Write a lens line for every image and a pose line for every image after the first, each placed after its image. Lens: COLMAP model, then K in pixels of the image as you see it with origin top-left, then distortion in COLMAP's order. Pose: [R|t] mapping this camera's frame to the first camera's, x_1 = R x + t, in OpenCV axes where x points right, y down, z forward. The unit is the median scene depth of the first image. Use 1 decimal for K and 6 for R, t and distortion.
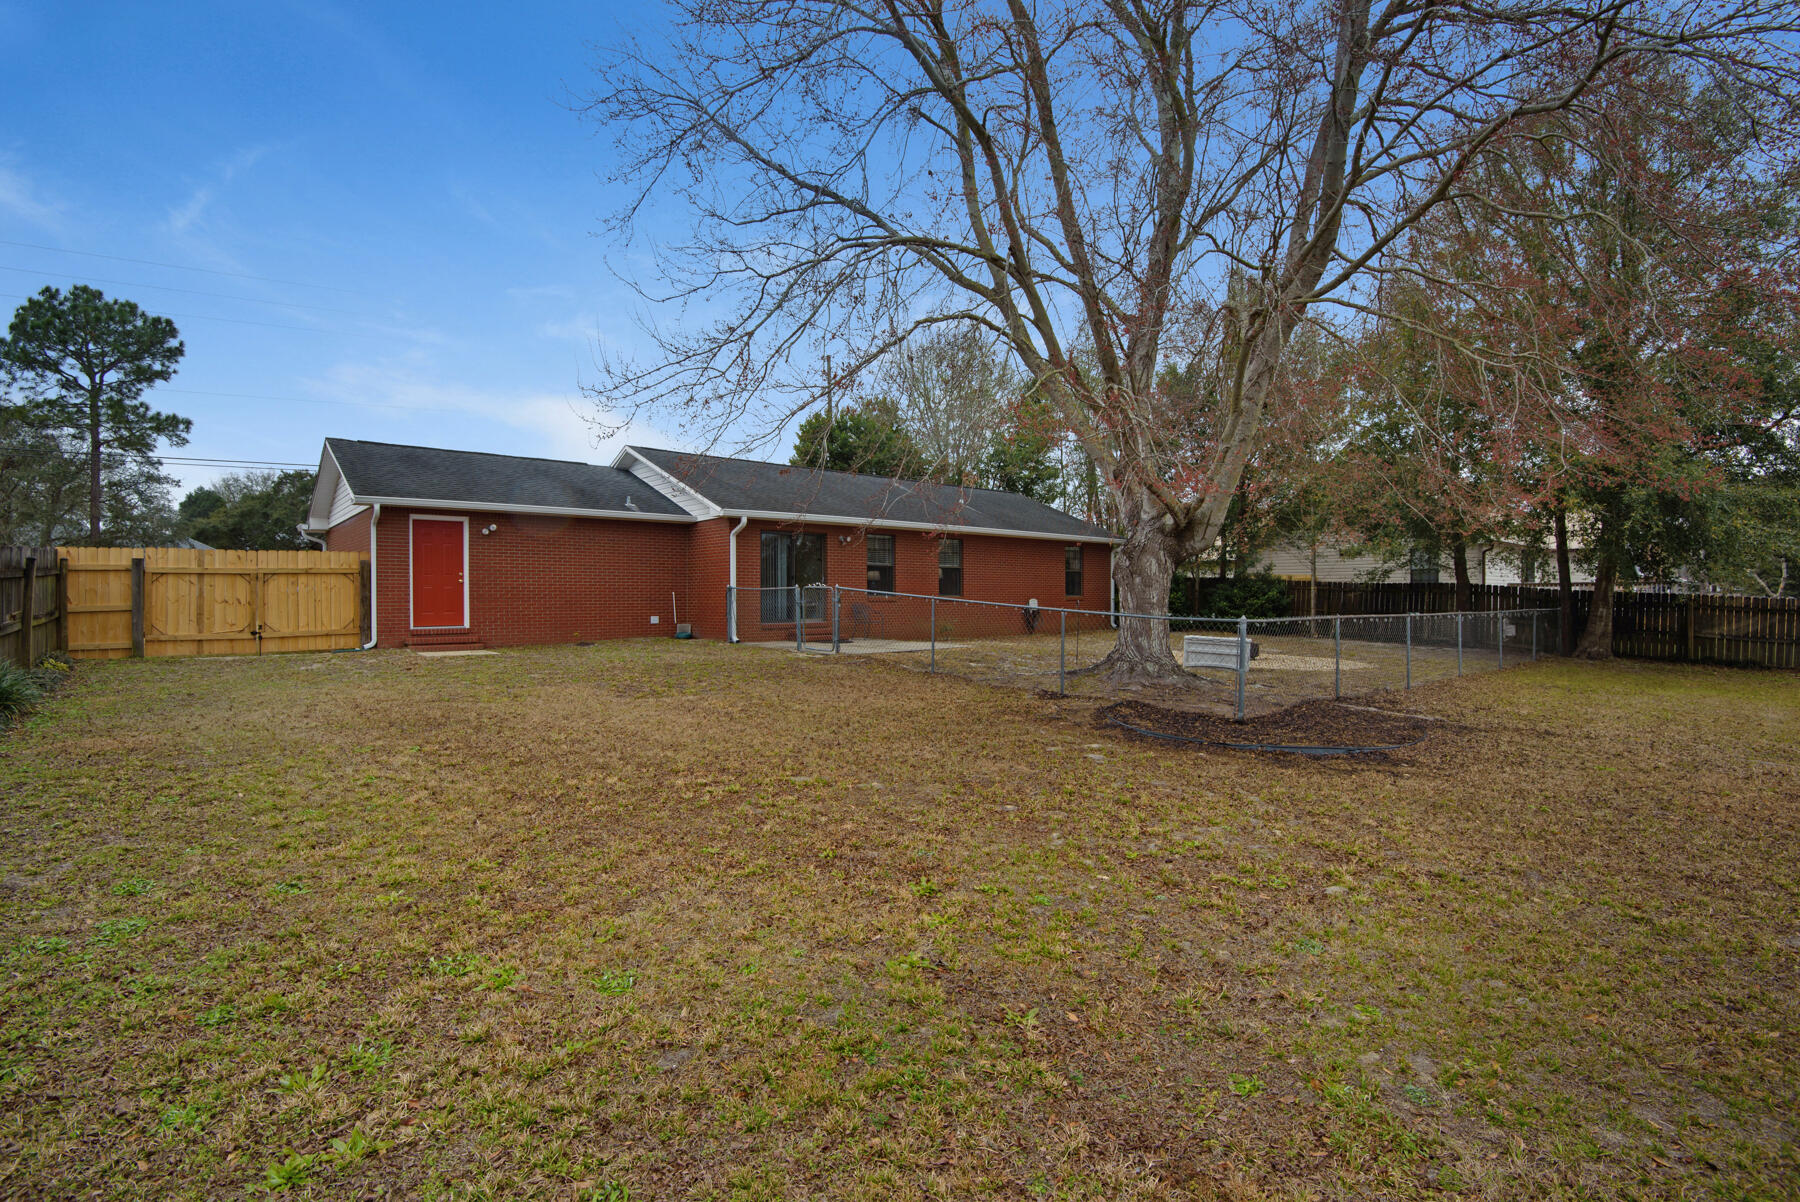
lens RADIAL K [[801.6, 0, 928.7], [0, 801.6, 610.4], [0, 0, 1]] dist [-0.053549, -0.000538]
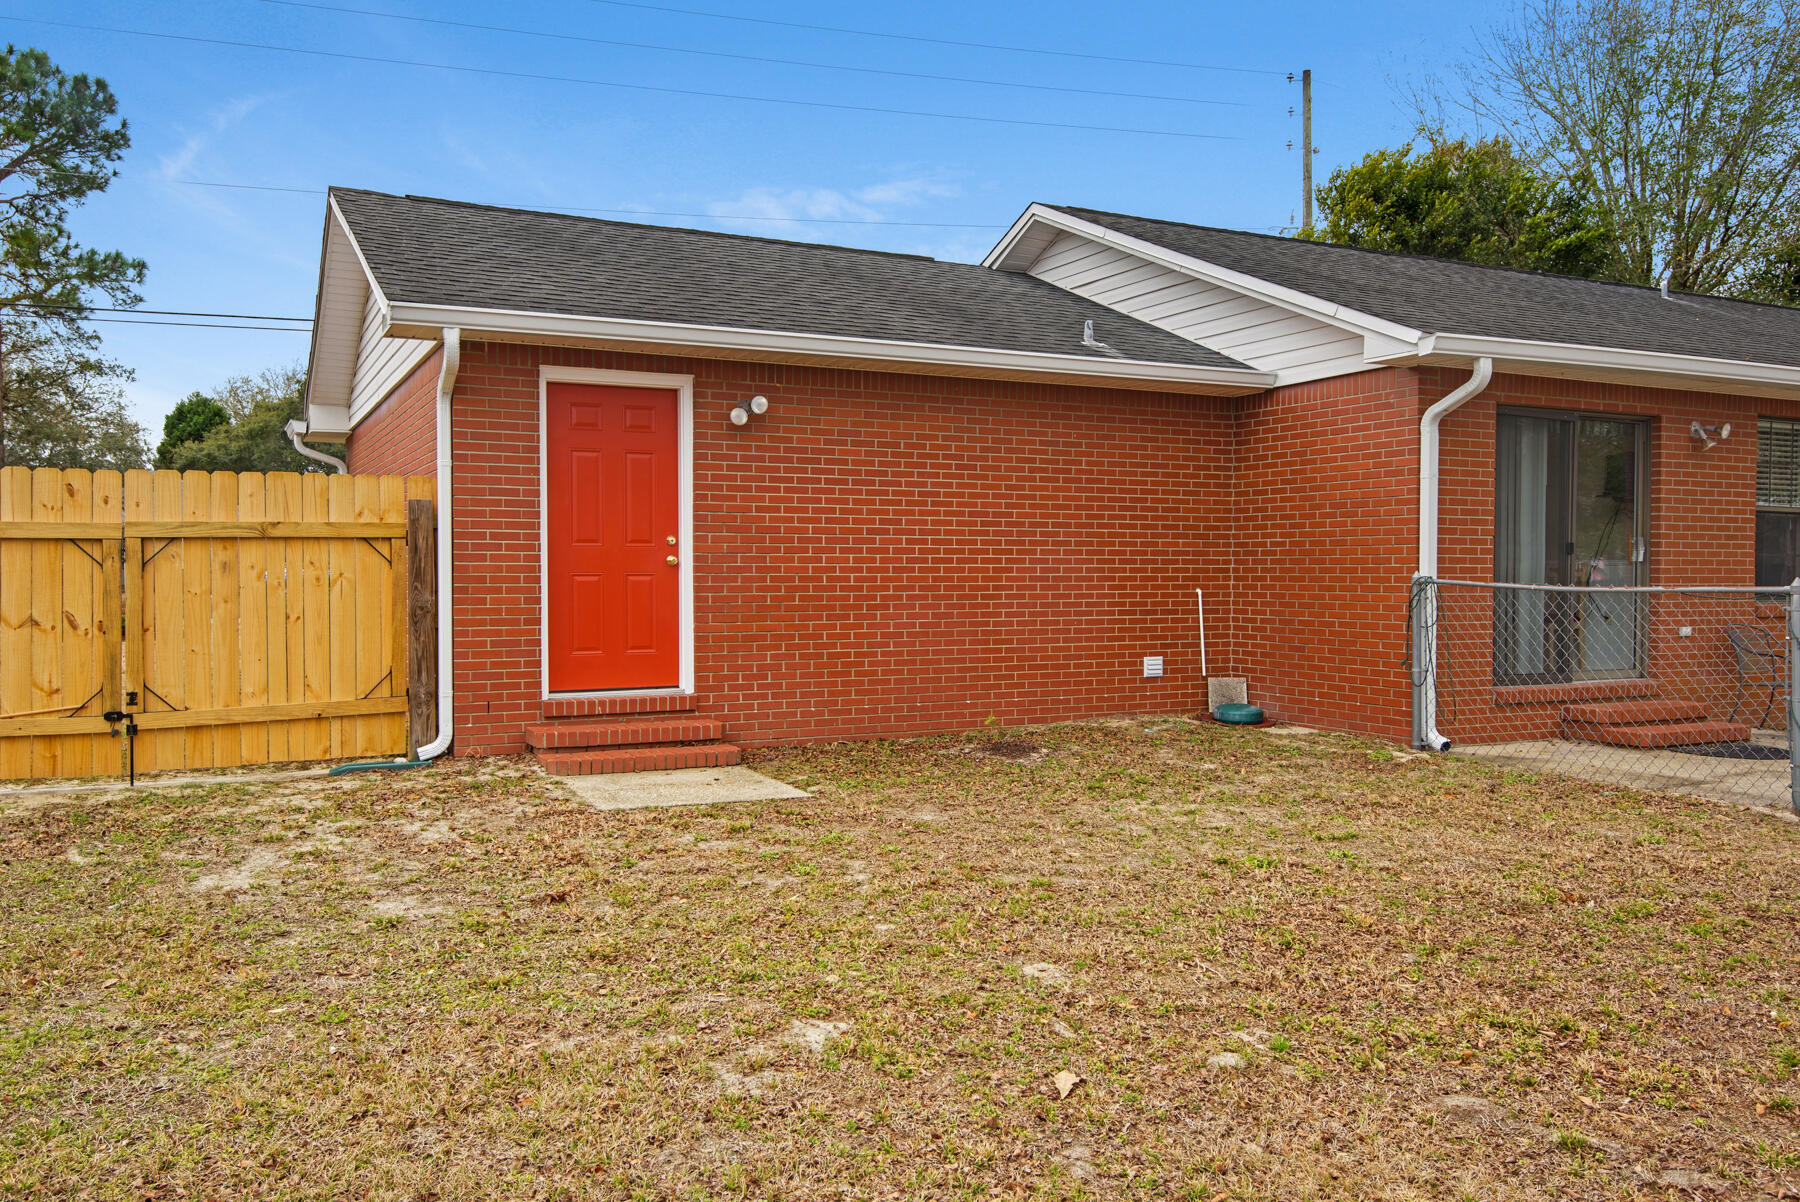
lens RADIAL K [[1277.4, 0, 900.0], [0, 1277.4, 601.0], [0, 0, 1]] dist [0.008831, -0.002534]
pose [[0.961962, 0.012749, -0.272887, -0.290430], [-0.009733, 0.999876, 0.012403, -0.022736], [0.273012, -0.009276, 0.961966, 0.407569]]
